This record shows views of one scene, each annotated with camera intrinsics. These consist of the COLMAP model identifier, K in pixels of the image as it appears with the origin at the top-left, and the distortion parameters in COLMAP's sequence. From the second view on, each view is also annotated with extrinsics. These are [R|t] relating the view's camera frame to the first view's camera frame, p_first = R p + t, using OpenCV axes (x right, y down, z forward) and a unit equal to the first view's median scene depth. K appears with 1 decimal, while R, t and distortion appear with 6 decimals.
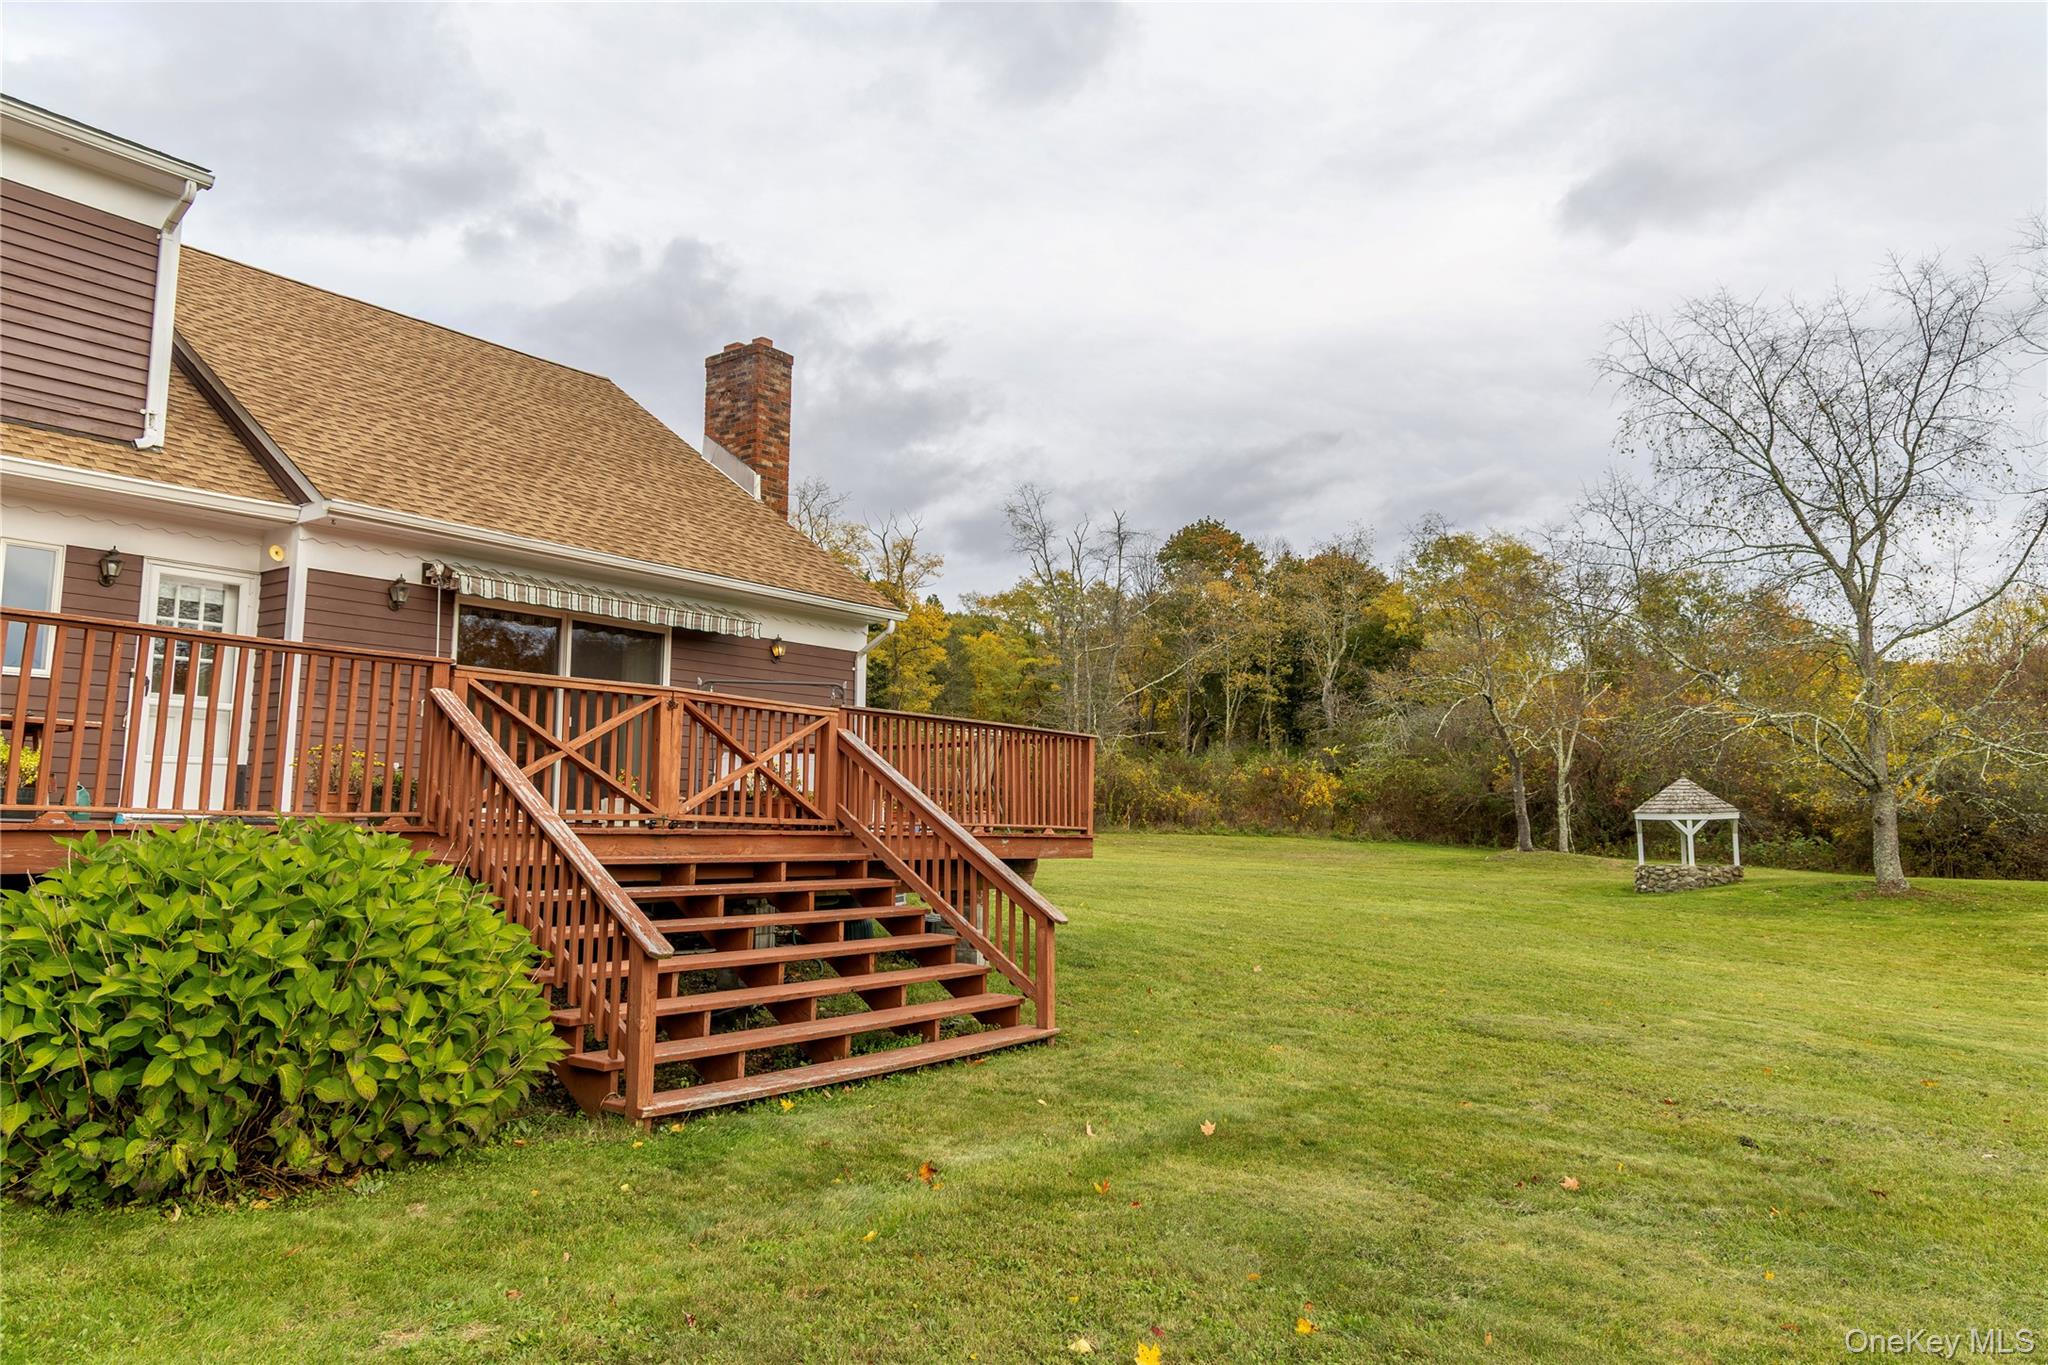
lens RADIAL K [[1385.8, 0, 1024.0], [0, 1385.8, 682.5], [0, 0, 1]] dist [0.046084, 0.000143]
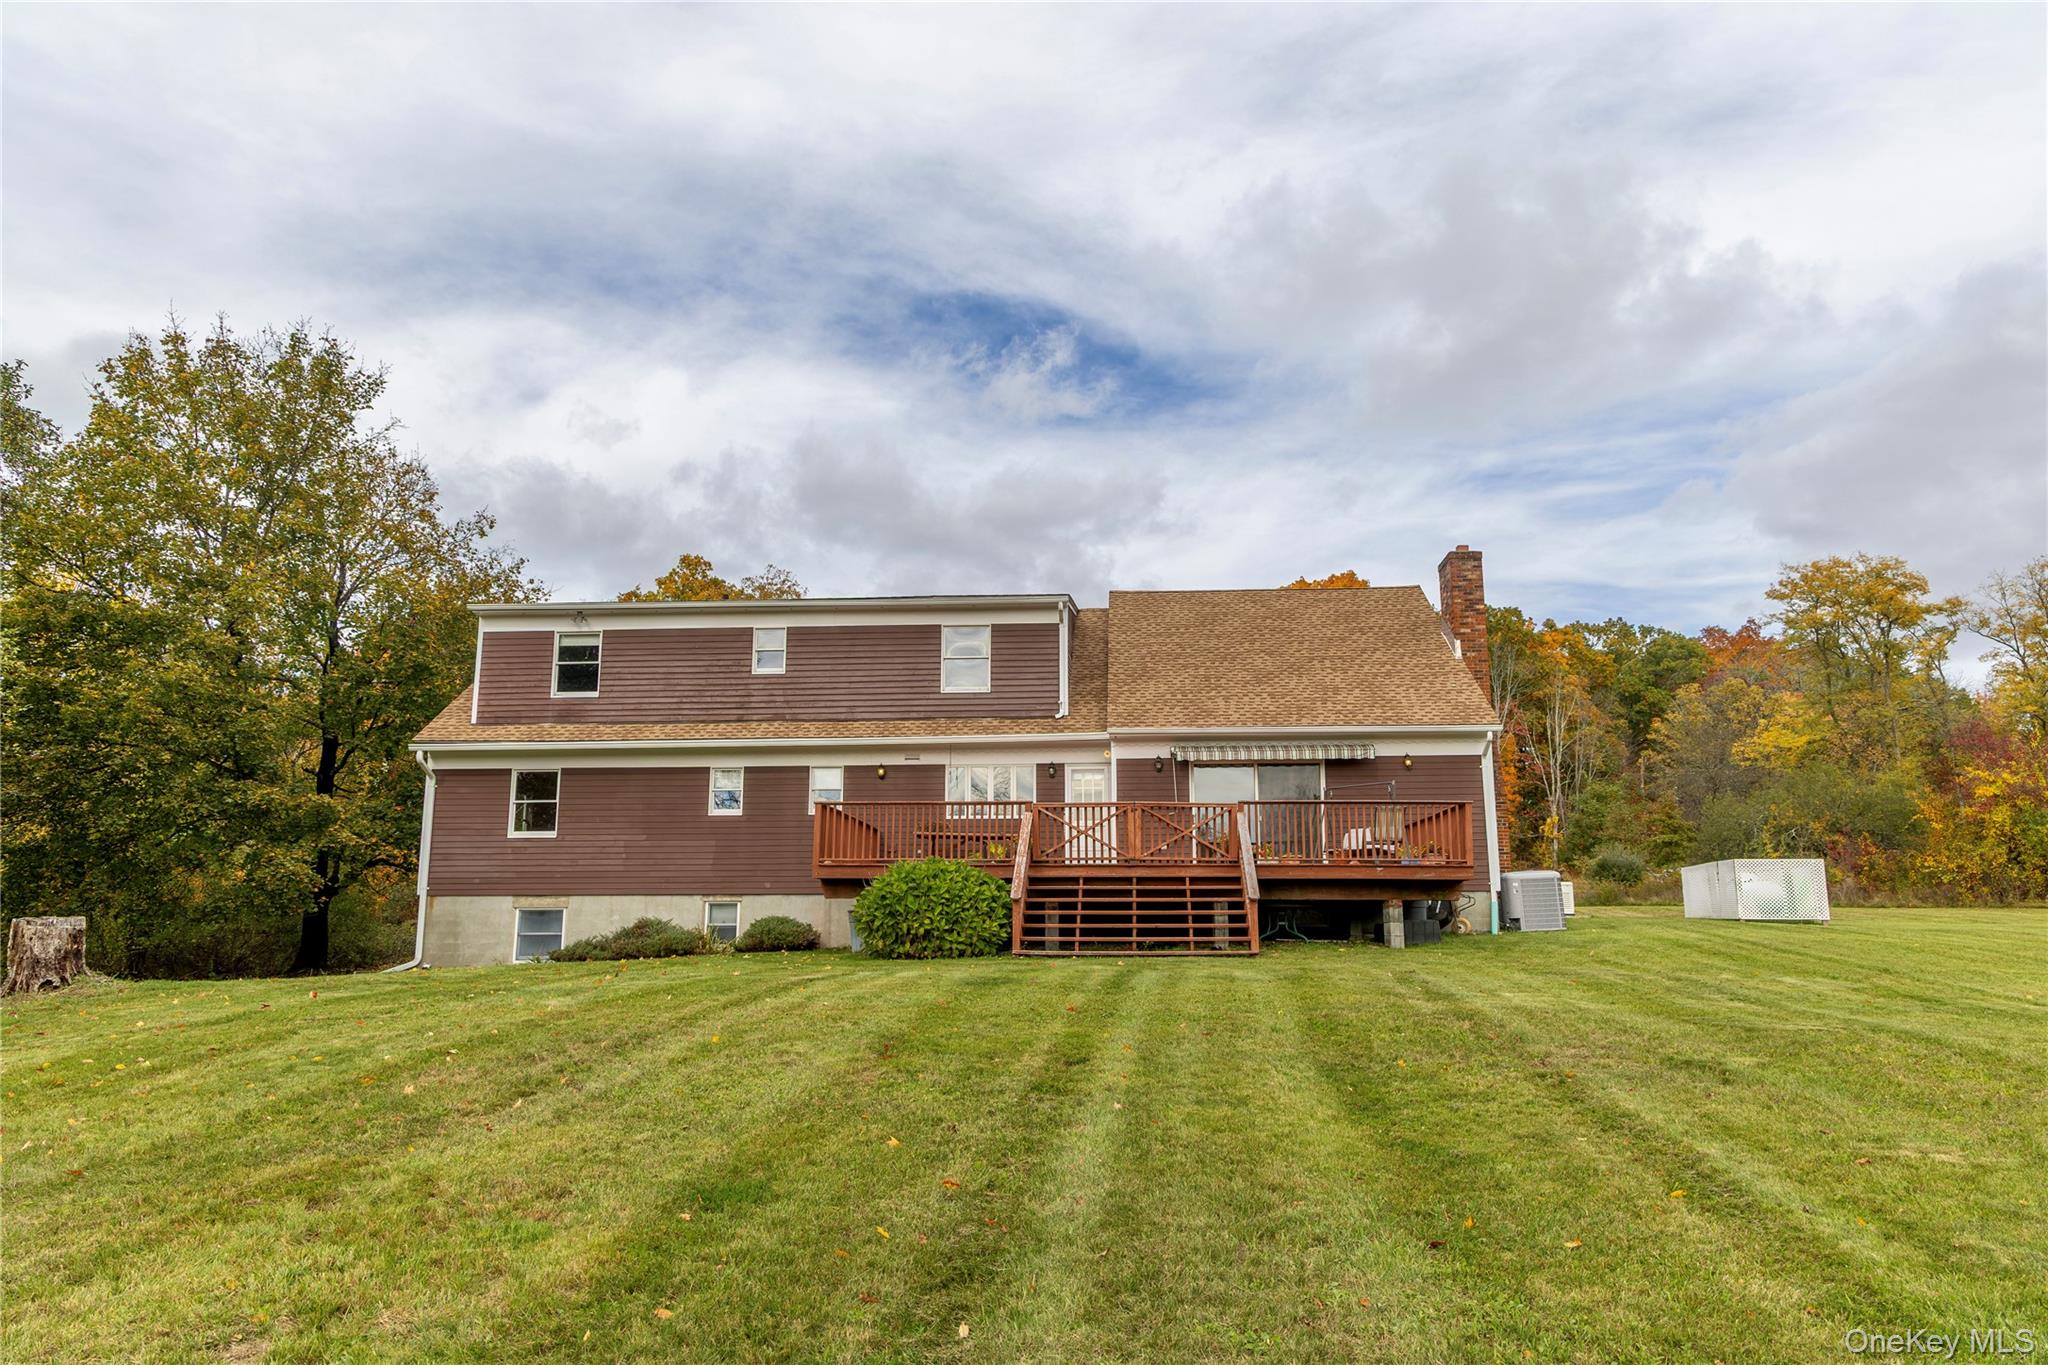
lens RADIAL K [[1385.8, 0, 1024.0], [0, 1385.8, 682.5], [0, 0, 1]] dist [0.046084, 0.000143]
pose [[0.567274, -0.162759, -0.807285, 1.049009], [0.096925, 0.986658, -0.130814, 0.062175], [0.817805, -0.004039, 0.575481, -0.325107]]
